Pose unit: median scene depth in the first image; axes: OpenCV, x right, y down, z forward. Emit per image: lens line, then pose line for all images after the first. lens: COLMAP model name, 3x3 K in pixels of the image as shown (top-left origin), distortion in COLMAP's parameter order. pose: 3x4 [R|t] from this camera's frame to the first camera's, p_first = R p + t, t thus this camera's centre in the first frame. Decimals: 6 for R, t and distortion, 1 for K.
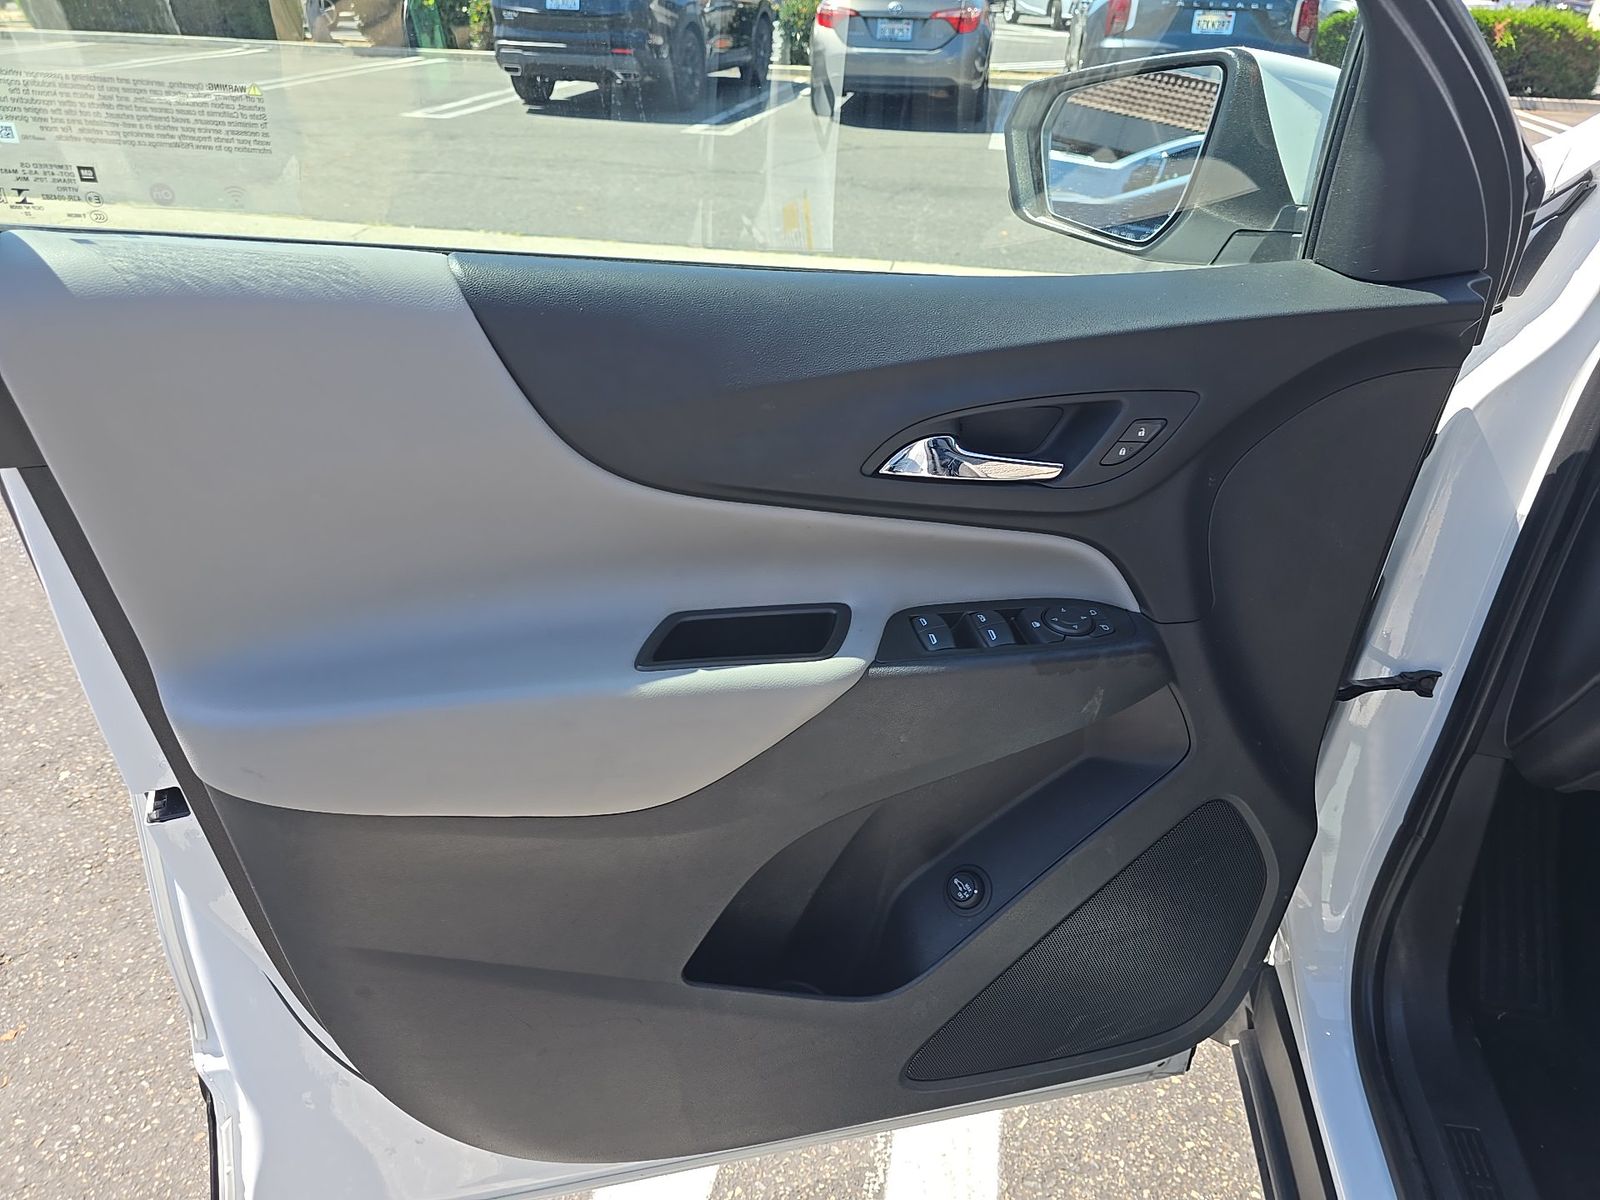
lens RADIAL K [[1073.4, 0, 799.6], [0, 1073.4, 600.1], [0, 0, 1]] dist [0.020707, -0.020688]
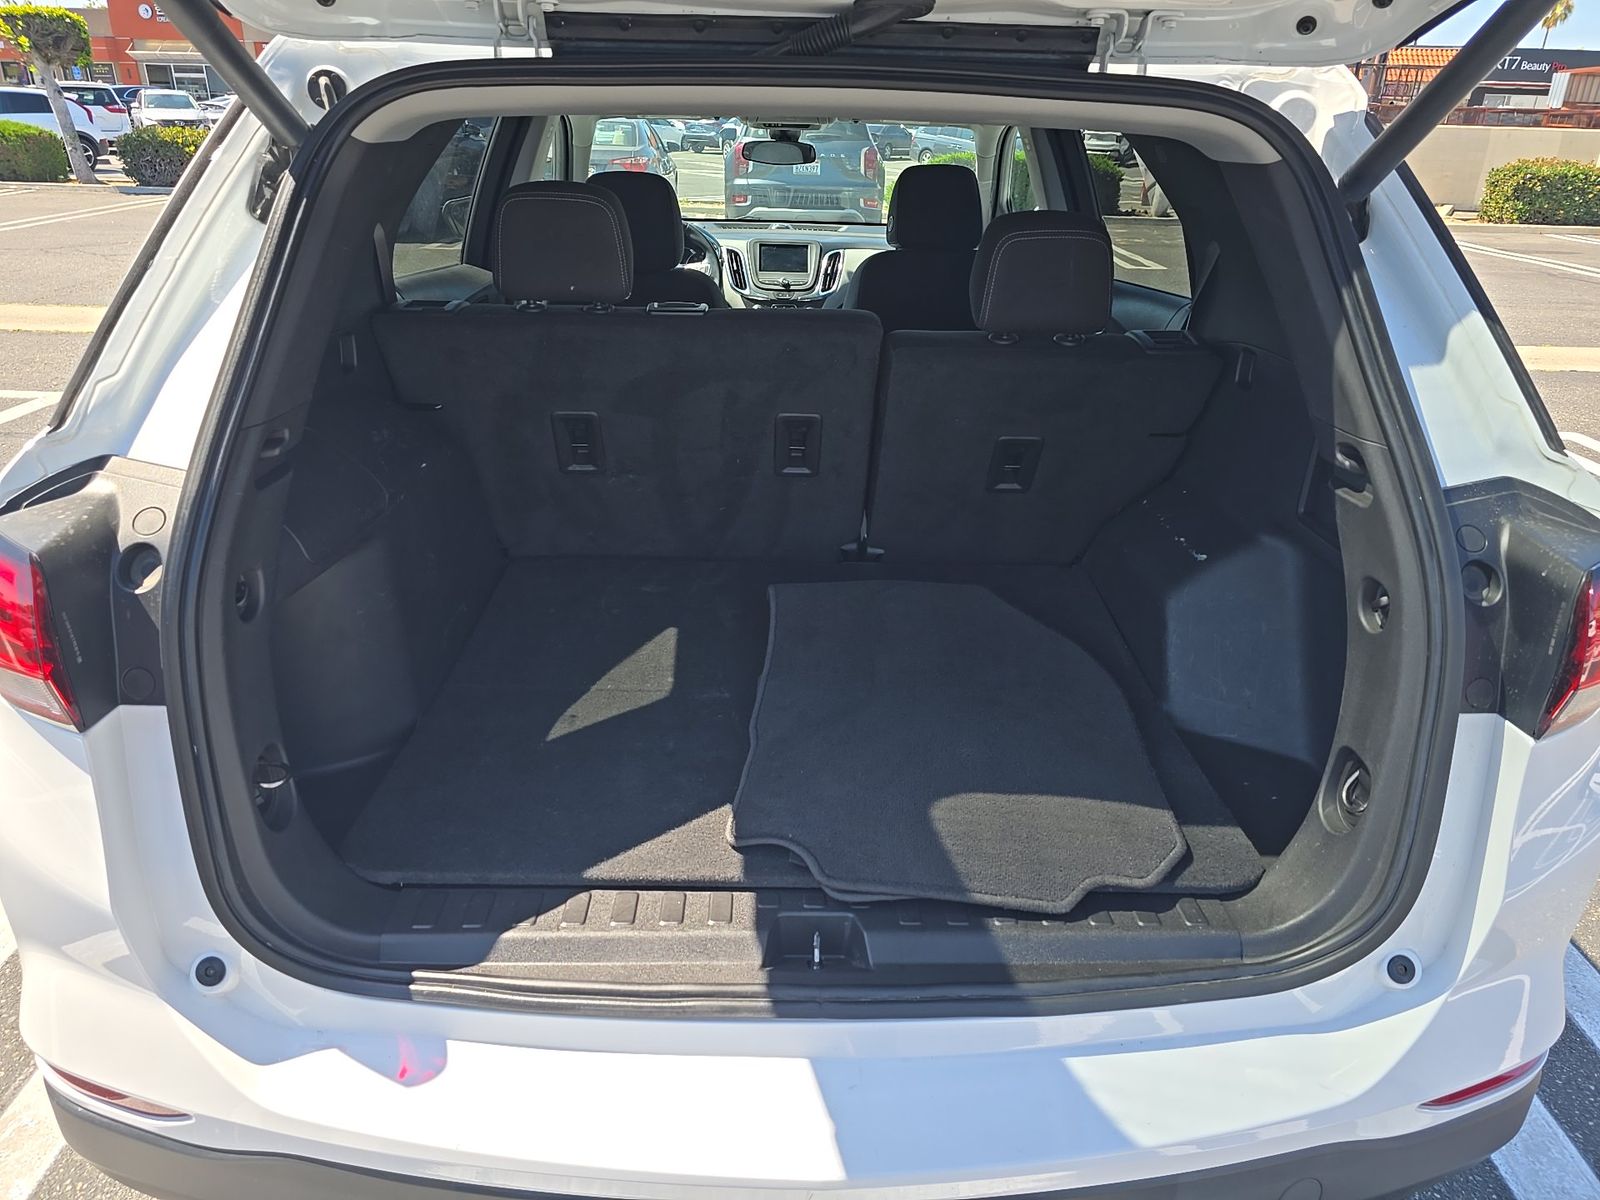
lens RADIAL K [[1073.4, 0, 801.6], [0, 1073.4, 604.5], [0, 0, 1]] dist [0.020707, -0.020688]
pose [[0.979424, -0.078617, 0.185869, 0.064774], [0.096892, 0.991092, -0.091366, 0.141725], [-0.177031, 0.107495, 0.978317, -0.279987]]
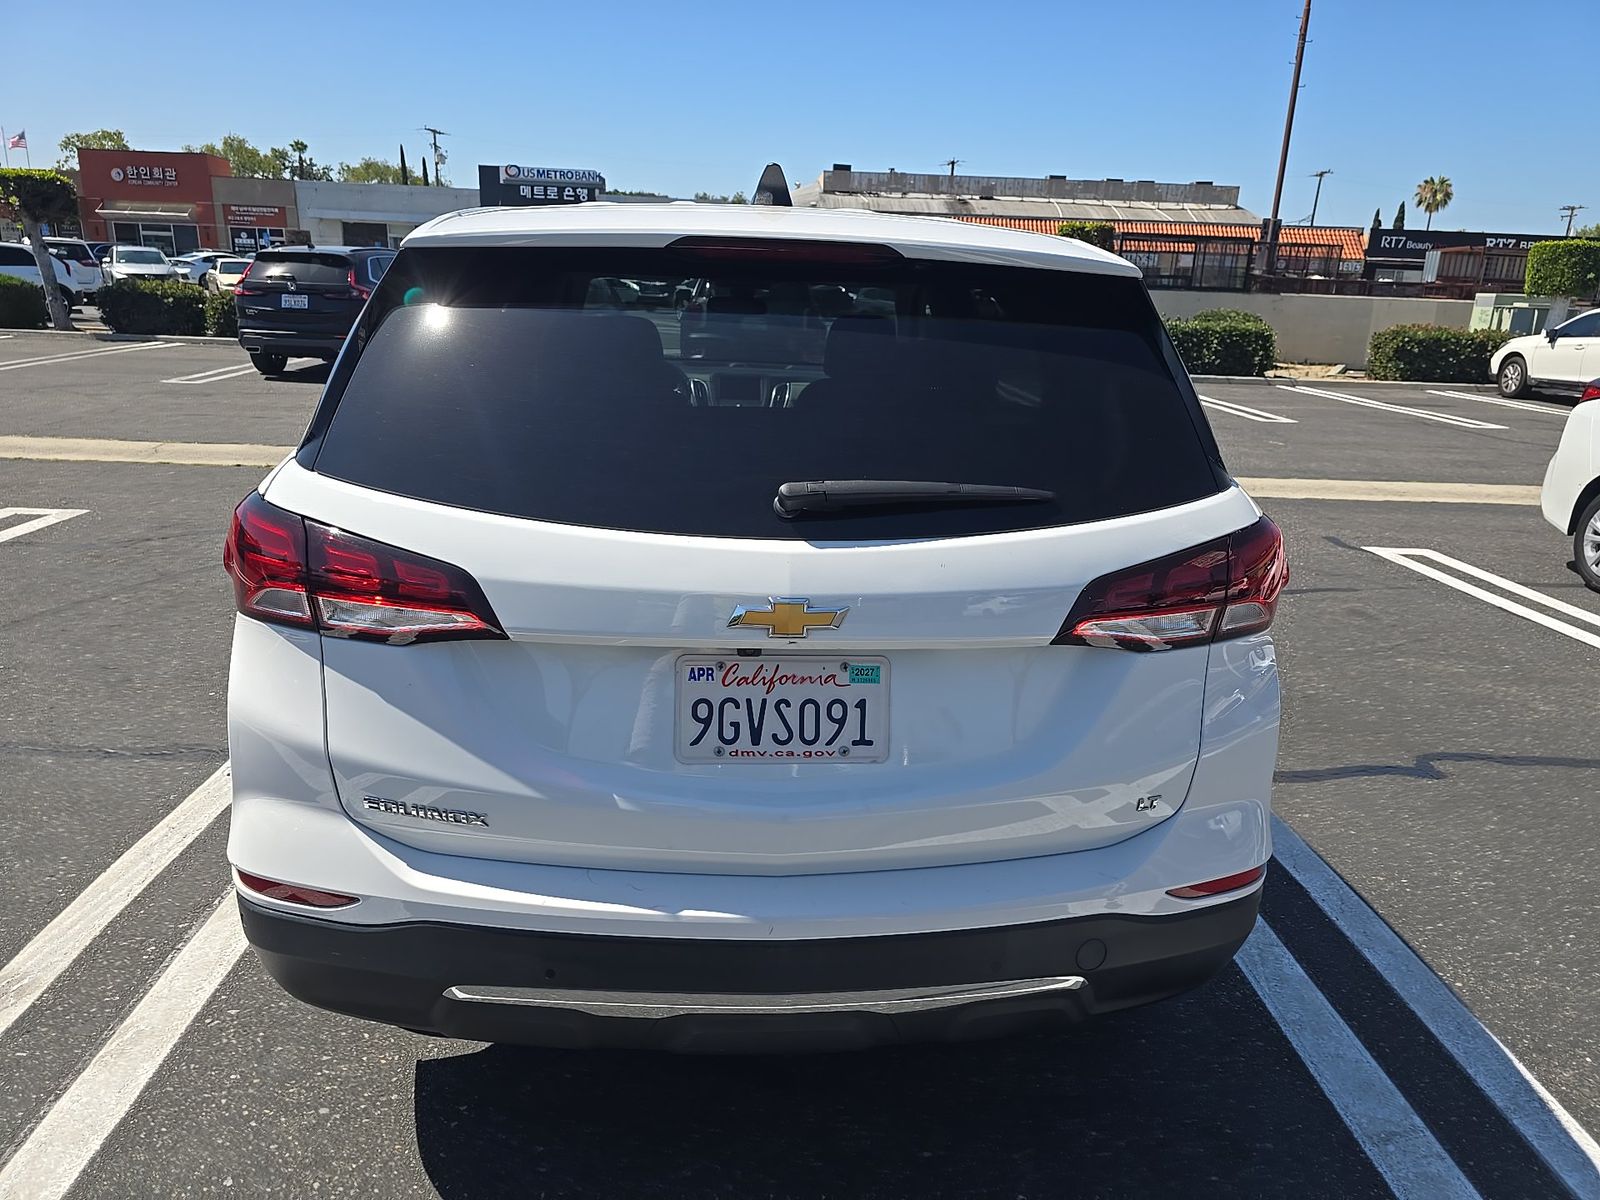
lens RADIAL K [[1073.4, 0, 811.9], [0, 1073.4, 600.8], [0, 0, 1]] dist [0.020707, -0.020688]
pose [[0.966653, -0.055462, 0.250011, 0.049302], [0.112213, 0.969287, -0.218839, 0.175489], [-0.230195, 0.239596, 0.943188, -0.336386]]
